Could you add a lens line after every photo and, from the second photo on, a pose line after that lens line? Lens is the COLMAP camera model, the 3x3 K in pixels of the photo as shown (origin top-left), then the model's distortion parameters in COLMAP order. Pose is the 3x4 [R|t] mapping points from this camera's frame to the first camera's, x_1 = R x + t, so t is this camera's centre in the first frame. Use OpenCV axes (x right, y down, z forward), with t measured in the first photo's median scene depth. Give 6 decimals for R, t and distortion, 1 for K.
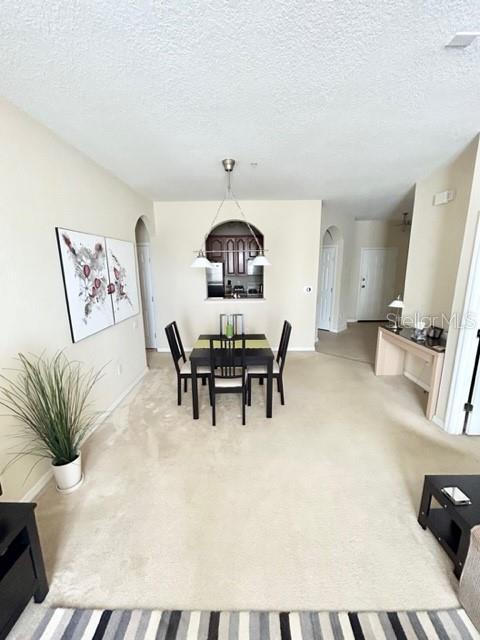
lens RADIAL K [[257.2, 0, 242.1], [0, 257.2, 319.1], [0, 0, 1]] dist [-0.001674, 0.000242]
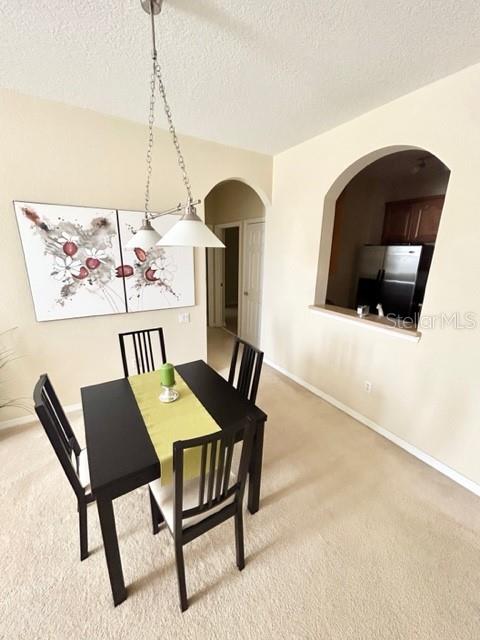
lens RADIAL K [[257.2, 0, 241.8], [0, 257.2, 318.6], [0, 0, 1]] dist [-0.001674, 0.000242]
pose [[0.528788, 0.244641, -0.812733, 0.486665], [-0.198696, 0.966632, 0.161688, -0.205060], [0.825168, 0.075988, 0.559752, 0.957042]]
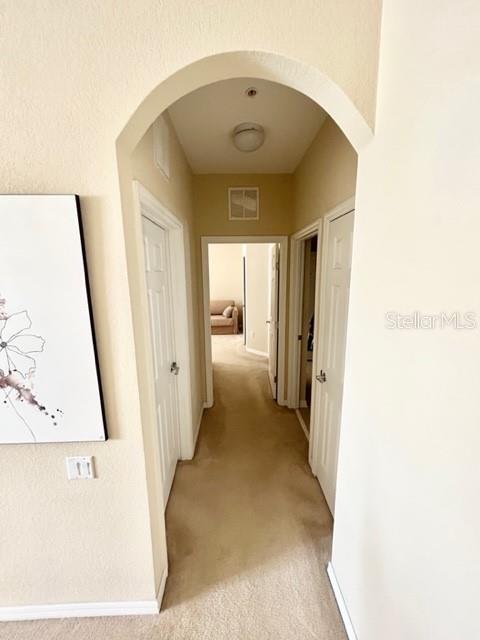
lens RADIAL K [[257.2, 0, 242.2], [0, 257.2, 317.8], [0, 0, 1]] dist [-0.001674, 0.000242]
pose [[0.038839, 0.193672, -0.980297, -0.187216], [-0.197438, 0.963184, 0.182469, -0.345659], [0.979546, 0.186461, 0.075647, 1.567917]]
